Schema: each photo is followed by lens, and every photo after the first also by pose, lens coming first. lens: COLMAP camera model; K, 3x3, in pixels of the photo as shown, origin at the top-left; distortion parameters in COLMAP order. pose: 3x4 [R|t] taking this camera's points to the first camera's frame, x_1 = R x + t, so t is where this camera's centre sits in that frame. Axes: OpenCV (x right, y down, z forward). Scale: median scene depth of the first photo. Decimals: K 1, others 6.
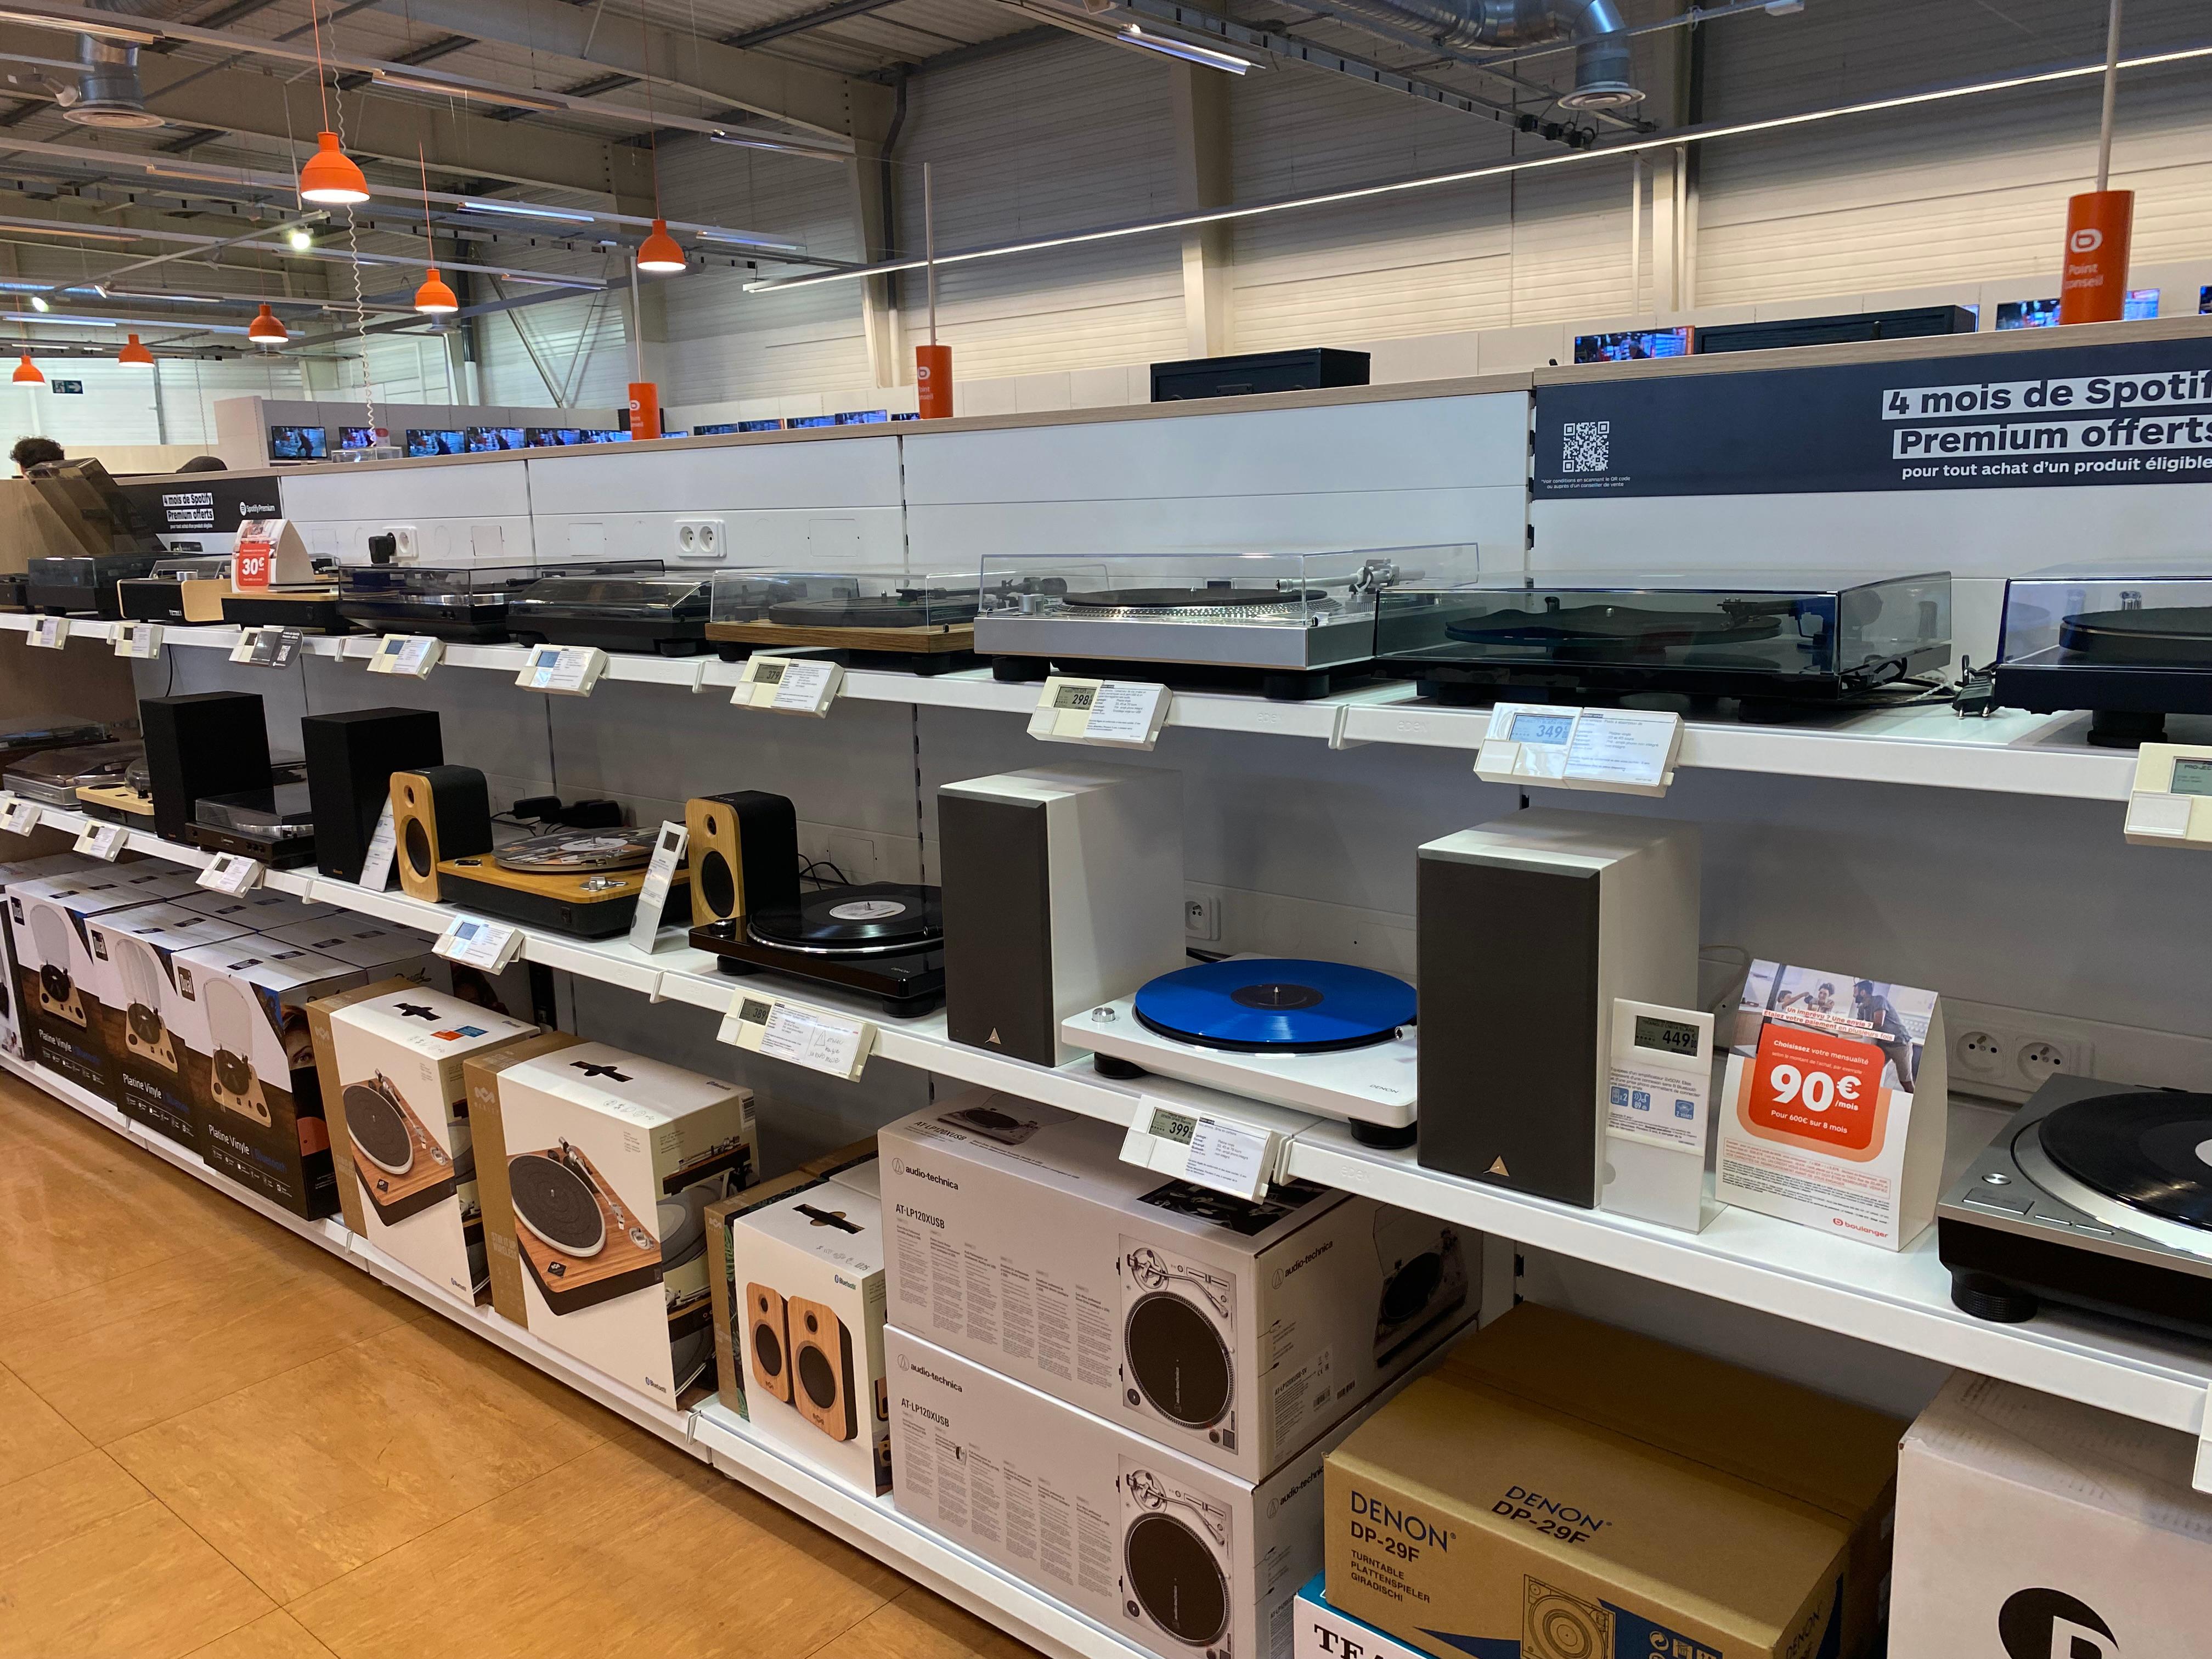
lens RADIAL K [[1687.2, 0, 1109.7], [0, 1687.2, 832.2], [0, 0, 1]] dist [0.007547, 0.000956]
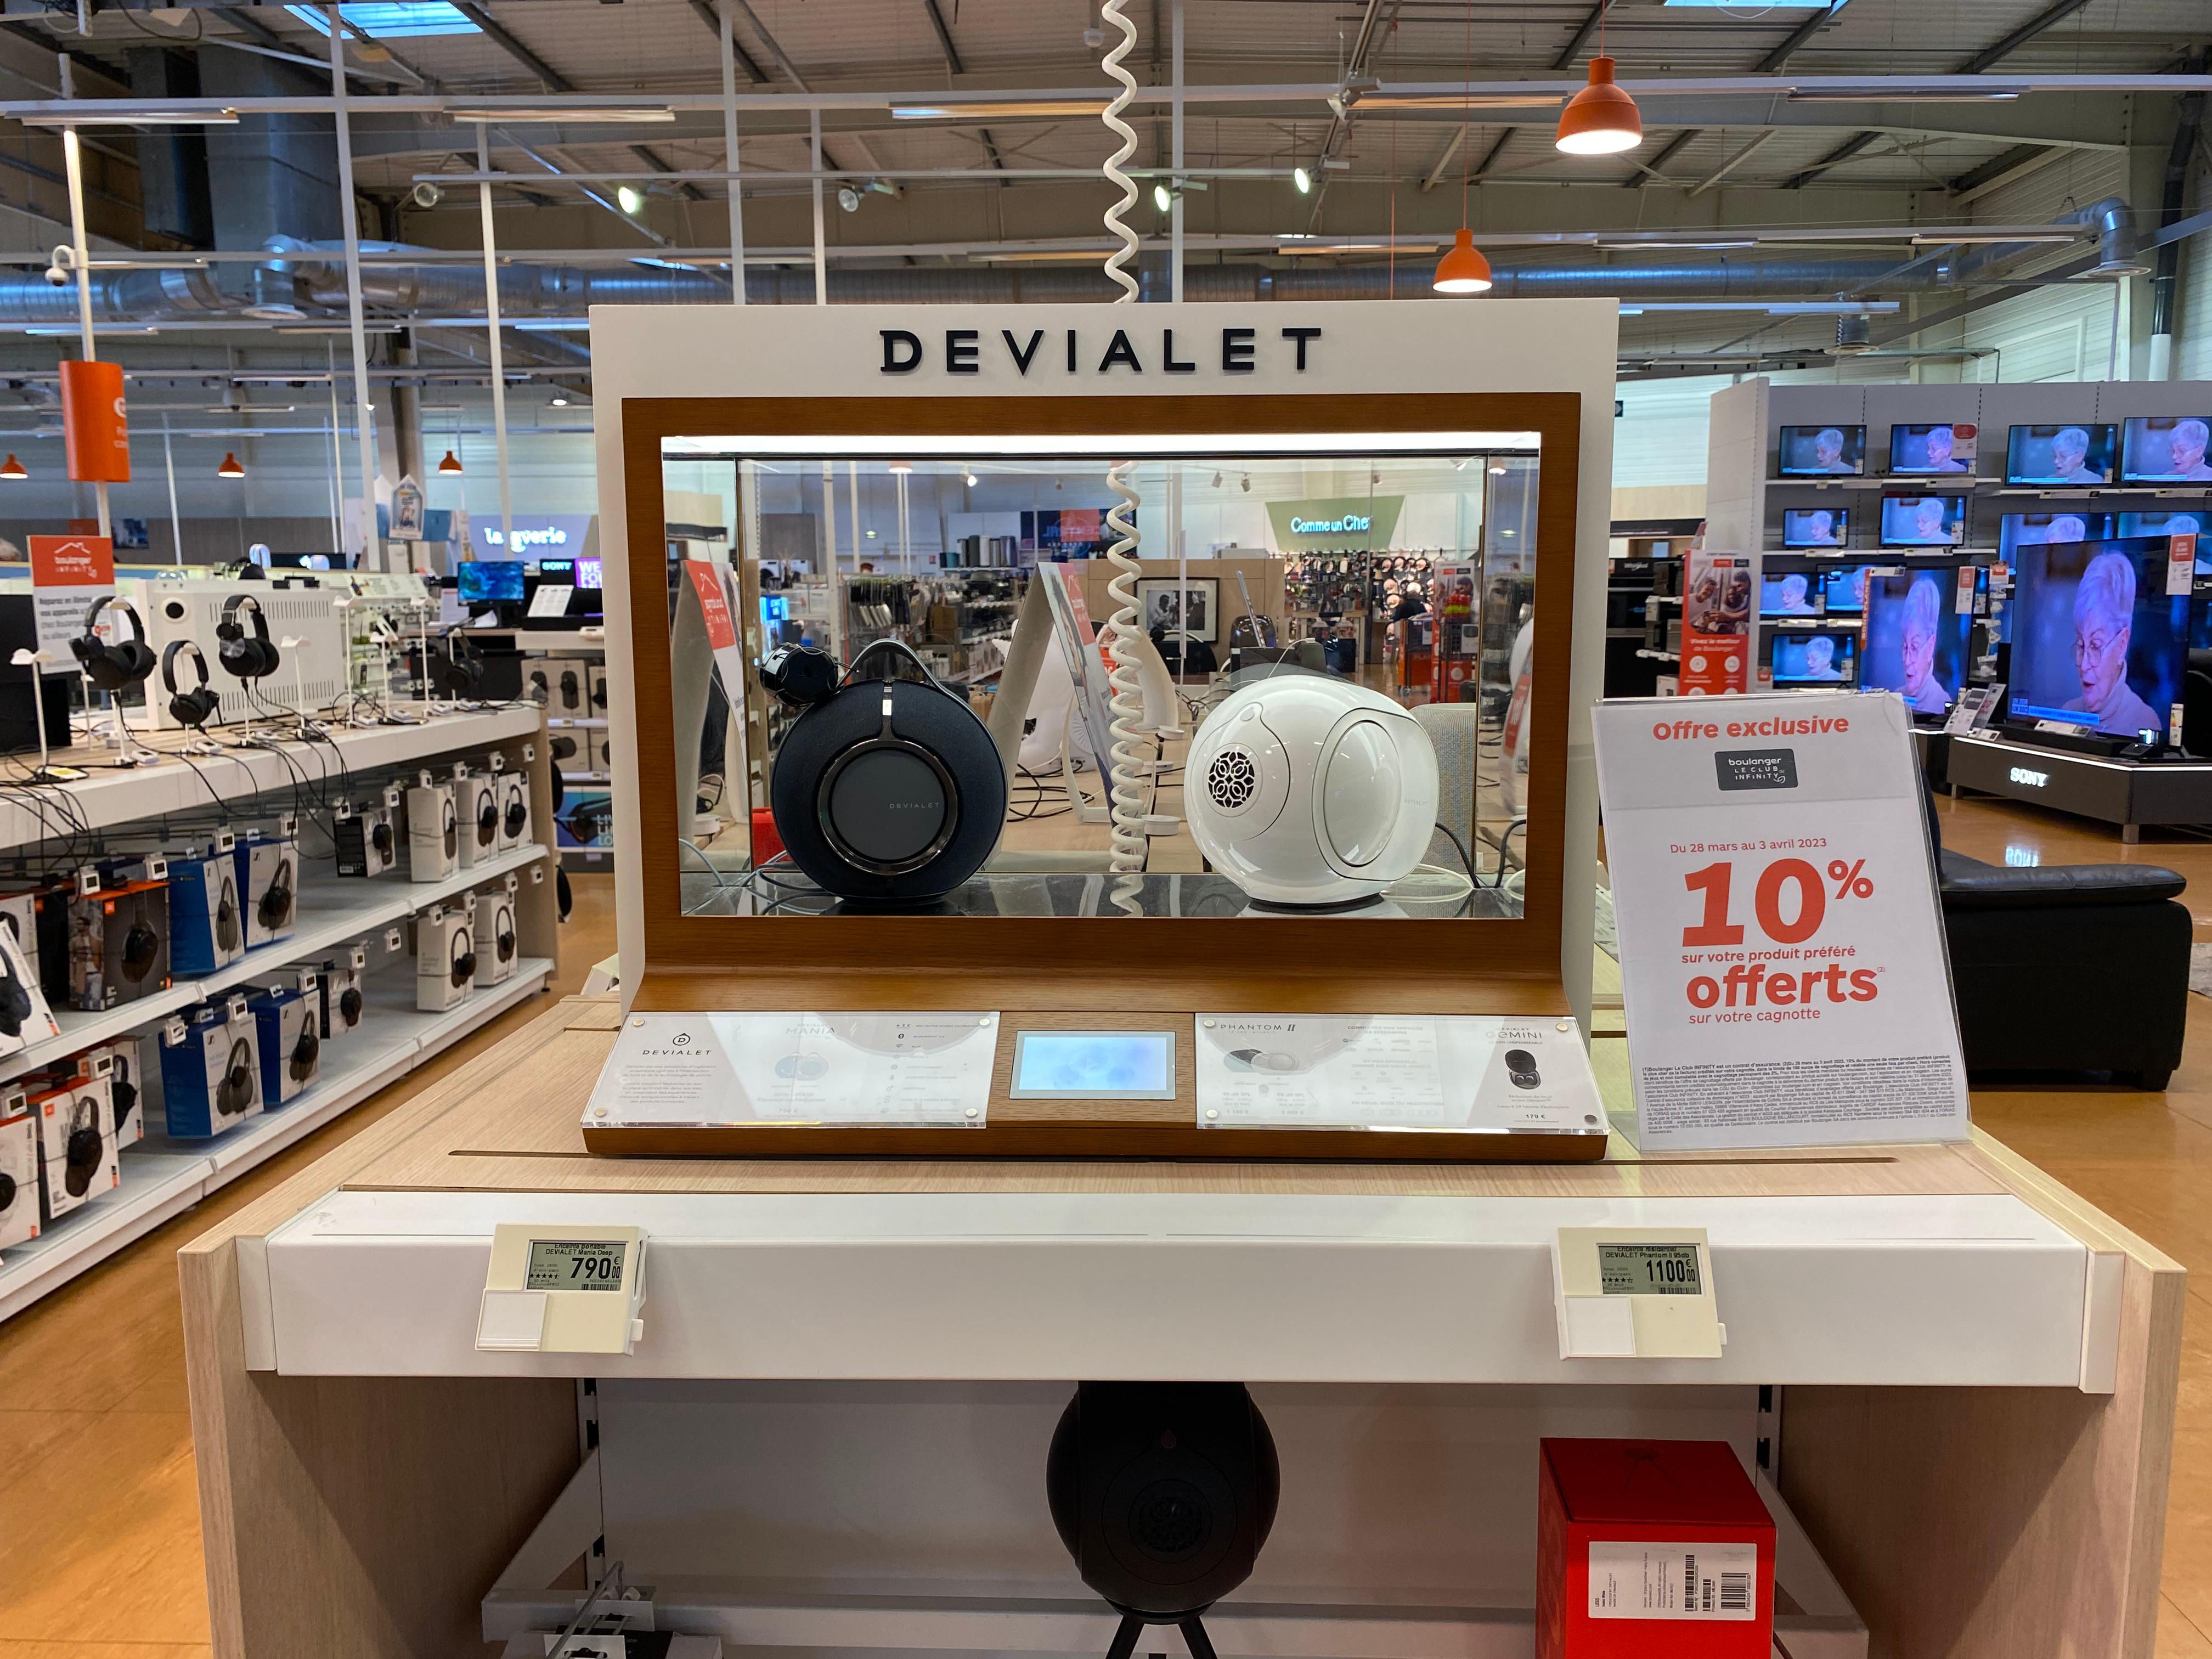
lens RADIAL K [[1687.2, 0, 1110.3], [0, 1687.2, 830.6], [0, 0, 1]] dist [0.007547, 0.000956]
pose [[0.628783, 0.129869, -0.766659, -0.110504], [-0.148830, 0.987826, 0.045270, -0.061063], [0.763205, 0.085637, 0.640457, 0.295562]]
